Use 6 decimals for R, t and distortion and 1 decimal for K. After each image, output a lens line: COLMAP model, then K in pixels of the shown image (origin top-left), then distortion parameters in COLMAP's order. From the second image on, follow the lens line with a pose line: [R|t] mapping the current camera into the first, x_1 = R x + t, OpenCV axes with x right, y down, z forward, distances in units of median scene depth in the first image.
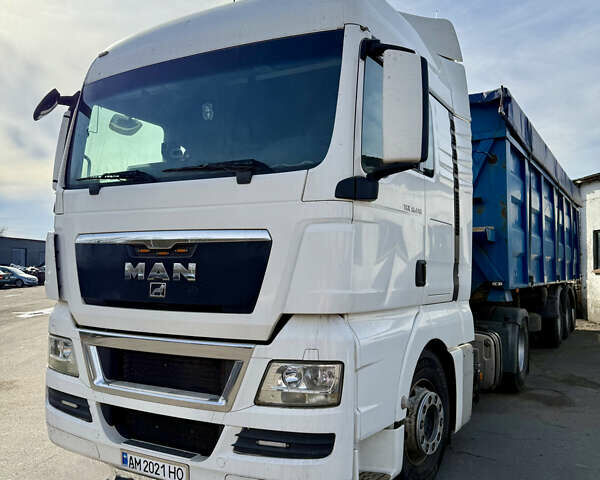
lens RADIAL K [[594.1, 0, 299.9], [0, 594.1, 248.7], [0, 0, 1]] dist [0.184810, -0.647447]
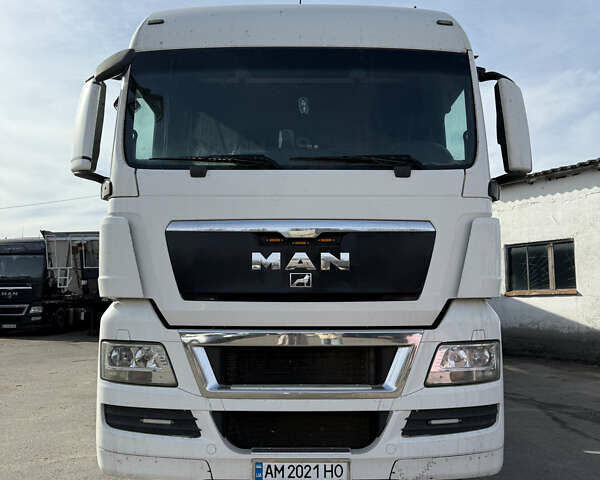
lens RADIAL K [[594.1, 0, 299.9], [0, 594.1, 248.7], [0, 0, 1]] dist [0.184810, -0.647447]
pose [[0.854528, 0.035554, 0.518187, -0.746752], [-0.004852, 0.998157, -0.060485, 0.076851], [-0.519382, 0.049172, 0.853126, 0.189170]]
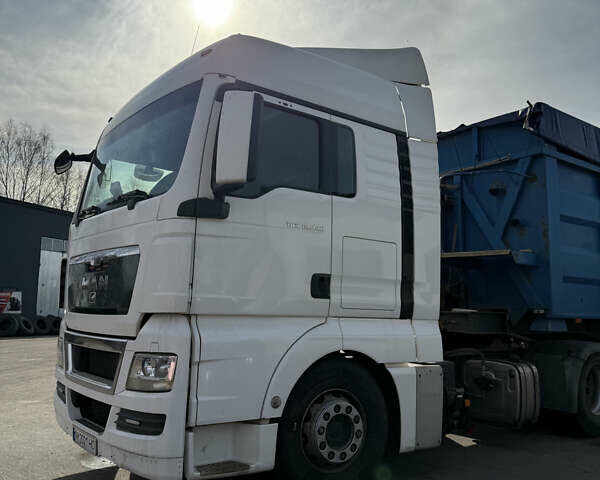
lens RADIAL K [[597.3, 0, 289.5], [0, 597.3, 239.7], [0, 0, 1]] dist [0.110383, -0.229882]
pose [[0.918210, -0.038453, -0.394223, 0.664686], [0.001490, 0.995605, -0.093643, 0.068021], [0.396091, 0.085397, 0.914231, -0.012274]]
